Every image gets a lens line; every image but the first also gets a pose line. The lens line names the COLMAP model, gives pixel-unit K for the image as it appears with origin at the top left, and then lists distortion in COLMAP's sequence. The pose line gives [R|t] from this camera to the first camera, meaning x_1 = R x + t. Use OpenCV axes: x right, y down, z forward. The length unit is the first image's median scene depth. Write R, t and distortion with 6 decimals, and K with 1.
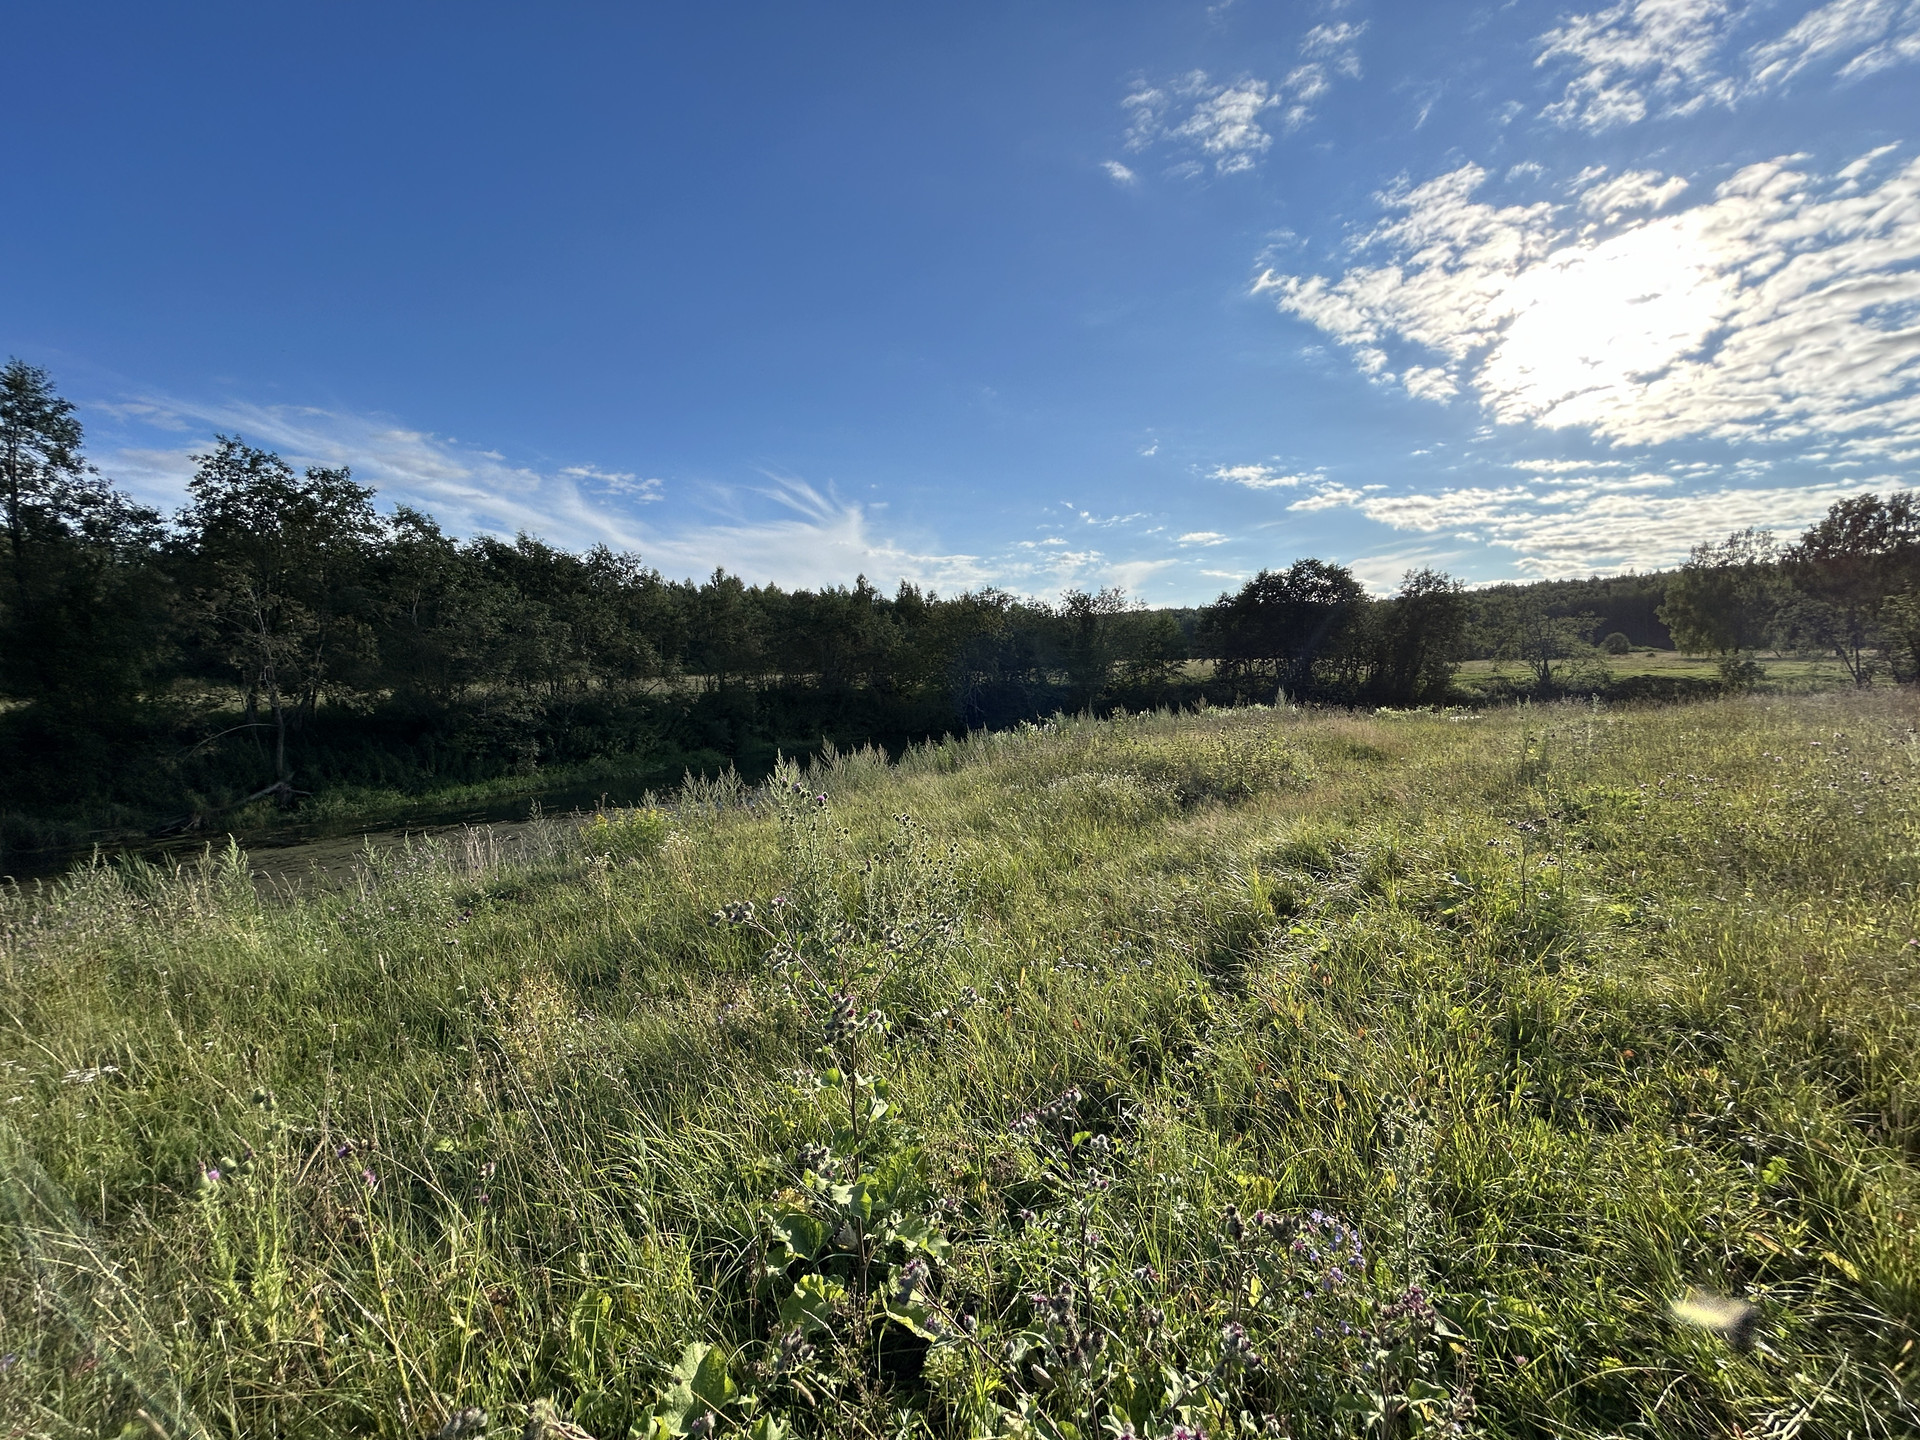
lens RADIAL K [[771.5, 0, 953.7], [0, 771.5, 716.6], [0, 0, 1]] dist [-0.001242, 0.000279]
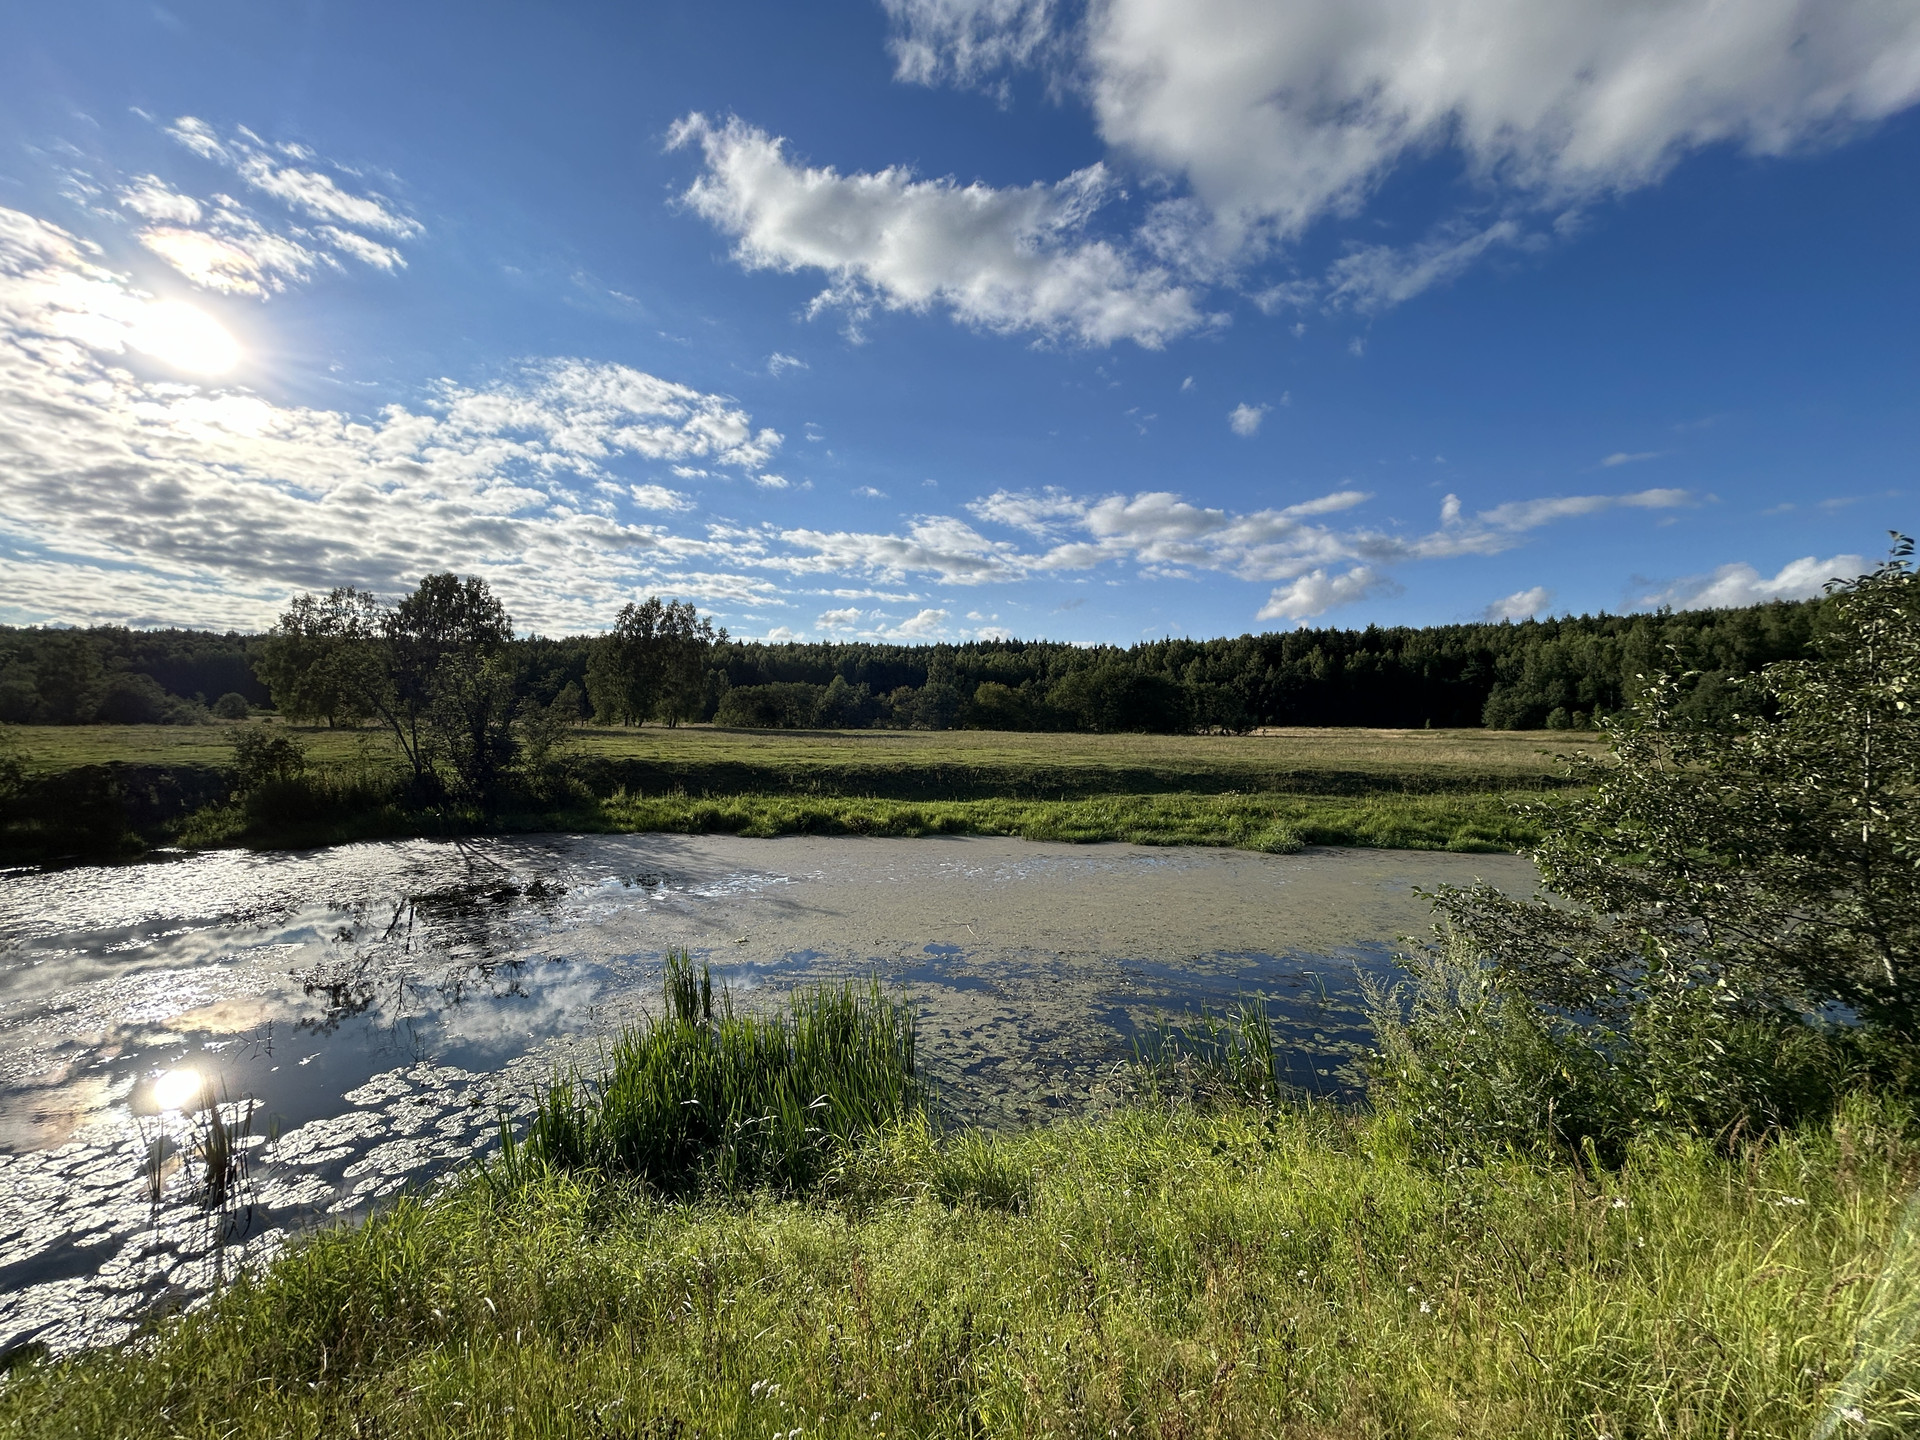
lens RADIAL K [[771.5, 0, 955.3], [0, 771.5, 714.7], [0, 0, 1]] dist [-0.001242, 0.000279]
pose [[0.138129, 0.027669, 0.990028, 0.945882], [0.055488, 0.997823, -0.035629, -0.074293], [-0.988859, 0.059856, 0.136293, 0.717443]]
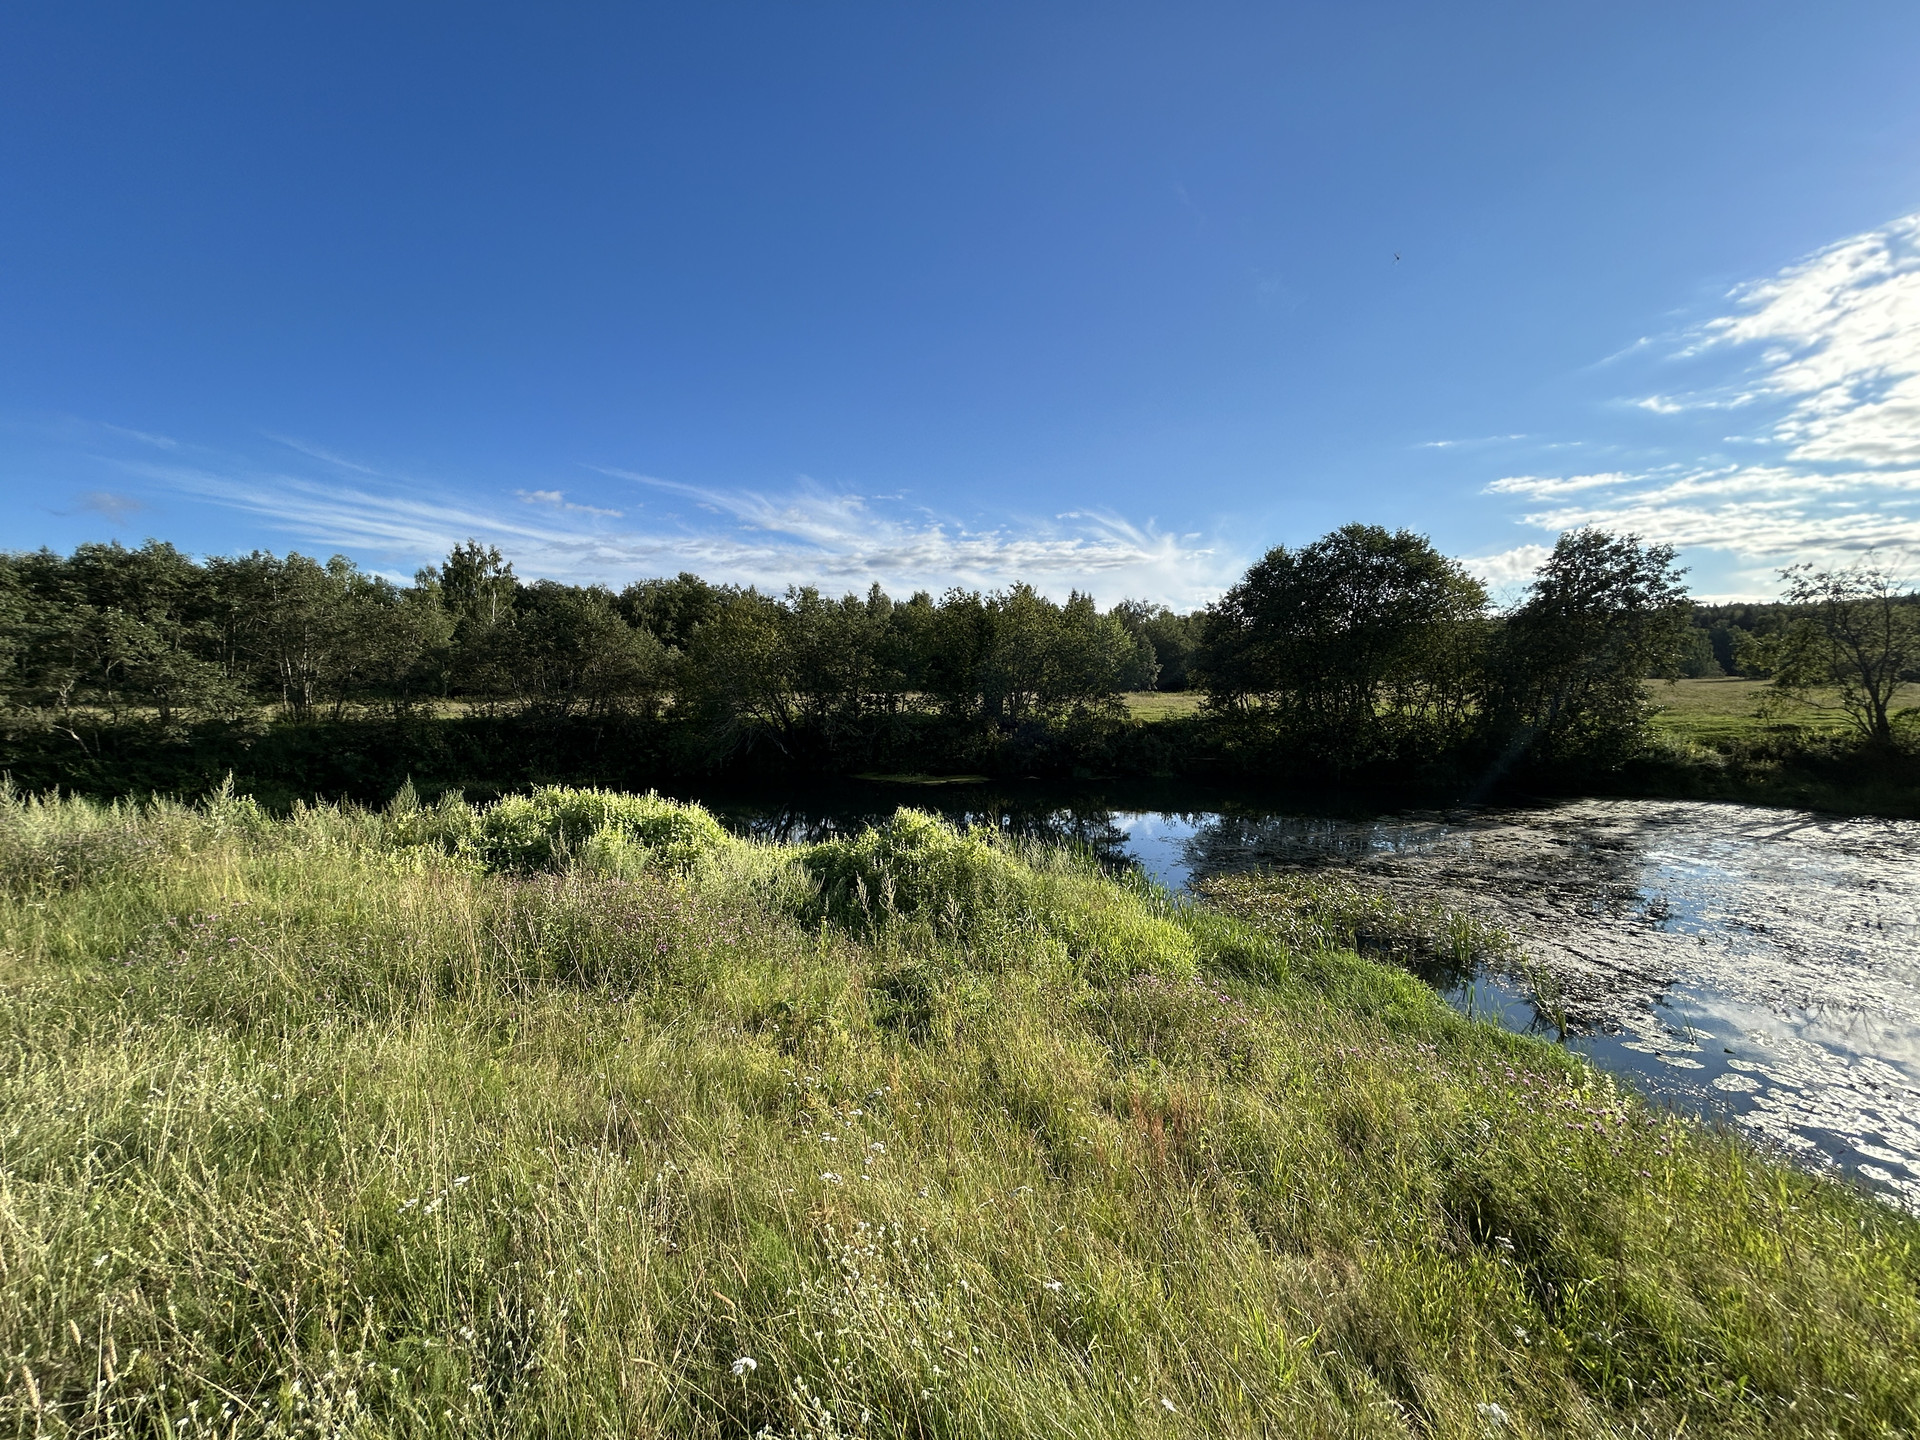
lens RADIAL K [[771.5, 0, 955.5], [0, 771.5, 704.1], [0, 0, 1]] dist [-0.001242, 0.000279]
pose [[0.924690, 0.021203, -0.380131, 0.899210], [-0.034824, 0.998973, -0.028991, -0.072029], [0.379126, 0.040045, 0.924478, 0.701247]]
